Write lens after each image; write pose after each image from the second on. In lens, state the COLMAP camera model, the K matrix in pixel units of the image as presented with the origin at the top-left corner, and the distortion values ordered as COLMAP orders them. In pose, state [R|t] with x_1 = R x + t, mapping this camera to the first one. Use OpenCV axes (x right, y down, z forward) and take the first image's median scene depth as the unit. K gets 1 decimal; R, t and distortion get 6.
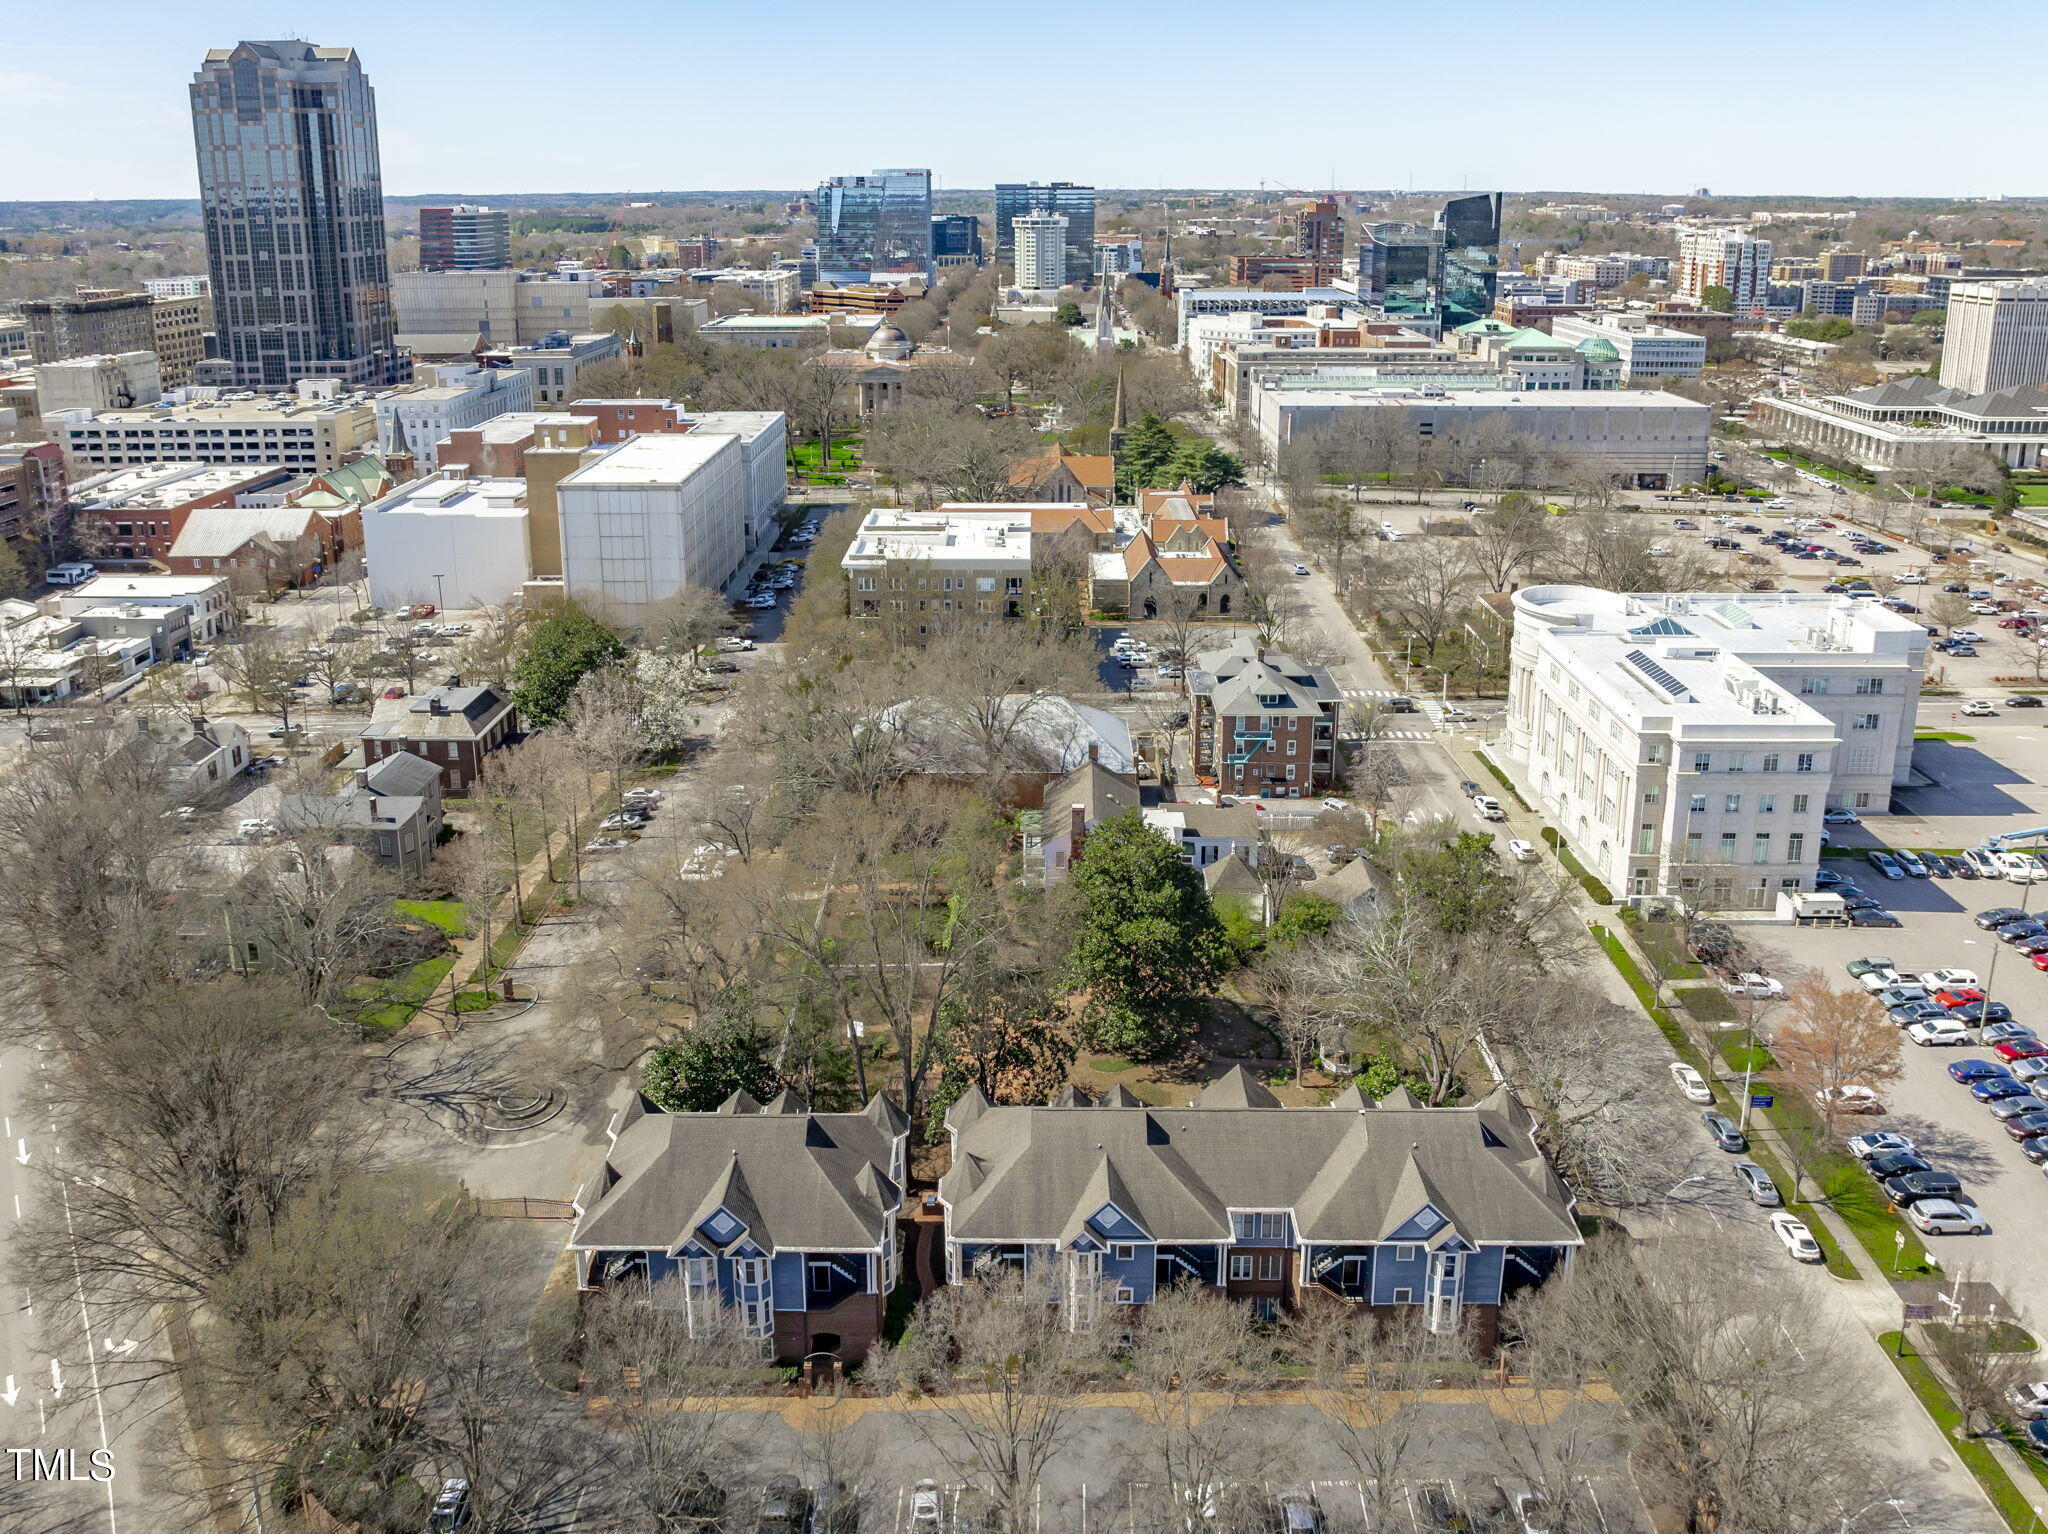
lens RADIAL K [[1505.7, 0, 1018.2], [0, 1505.7, 529.1], [0, 0, 1]] dist [-0.033784, 0.003094]
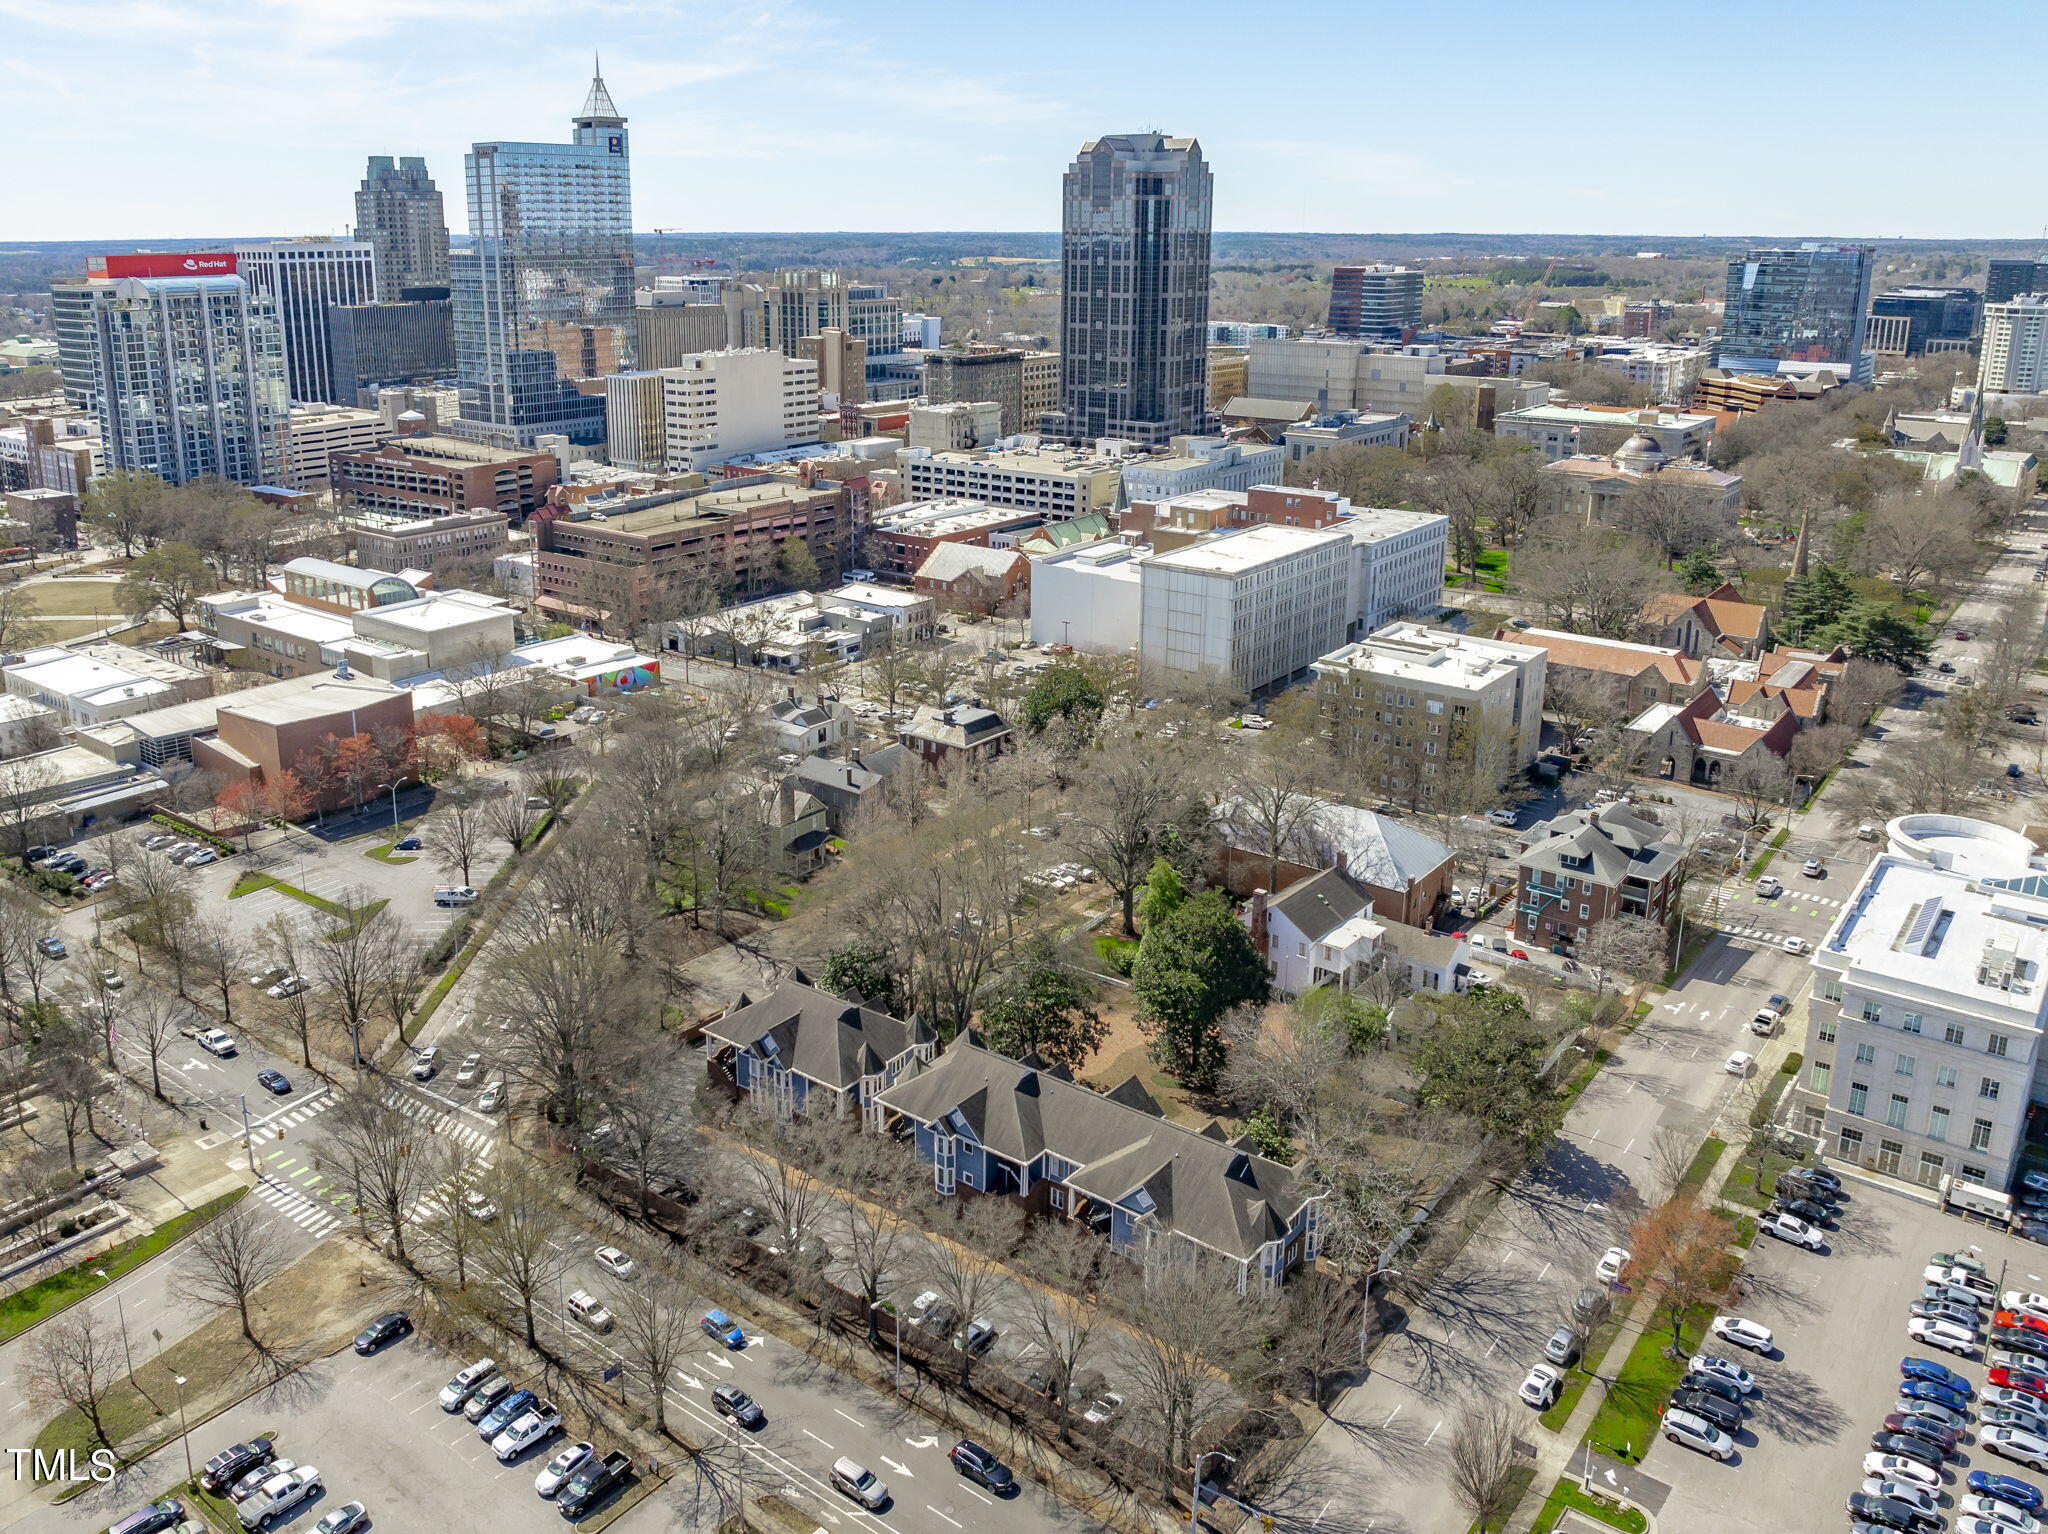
lens RADIAL K [[1572.2, 0, 946.1], [0, 1572.2, 679.3], [0, 0, 1]] dist [0.002818, -0.052490]
pose [[0.792569, 0.173782, -0.584495, 0.196596], [-0.141556, 0.984780, 0.100845, -0.025802], [0.593124, 0.002812, 0.805106, -0.054736]]
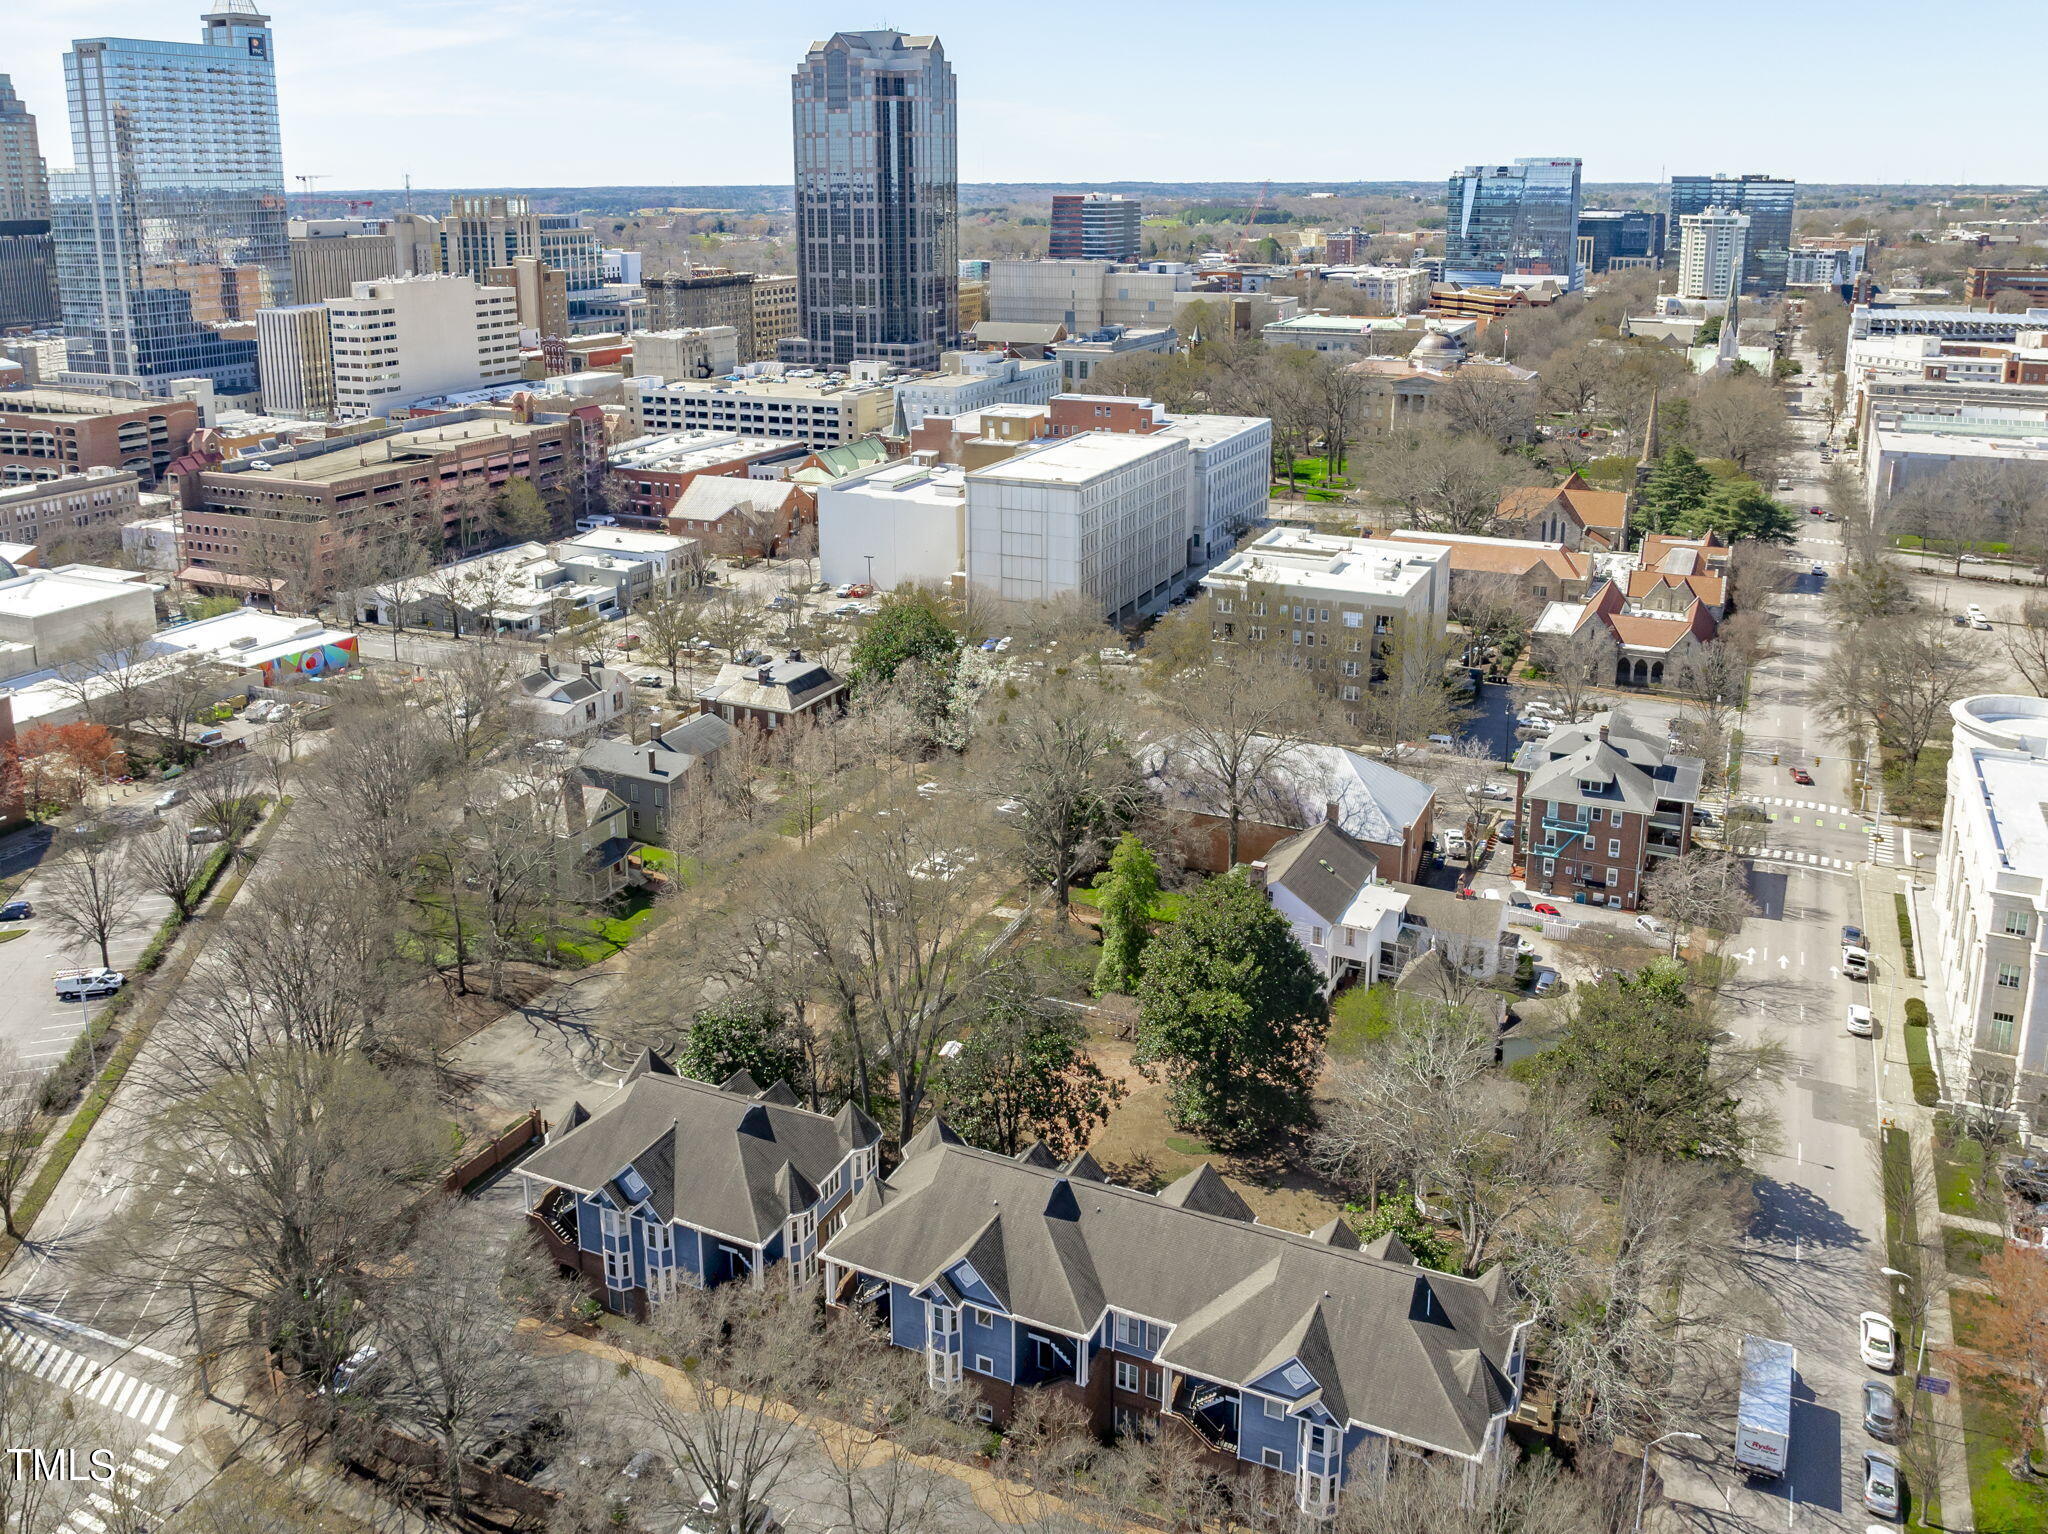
lens RADIAL K [[1643.3, 0, 1028.5], [0, 1643.3, 541.1], [0, 0, 1]] dist [-0.032751, 0.001161]
pose [[0.914008, 0.089616, -0.395675, 0.103102], [-0.091736, 0.995690, 0.013604, -0.003028], [0.395189, 0.023863, 0.918290, 0.015403]]
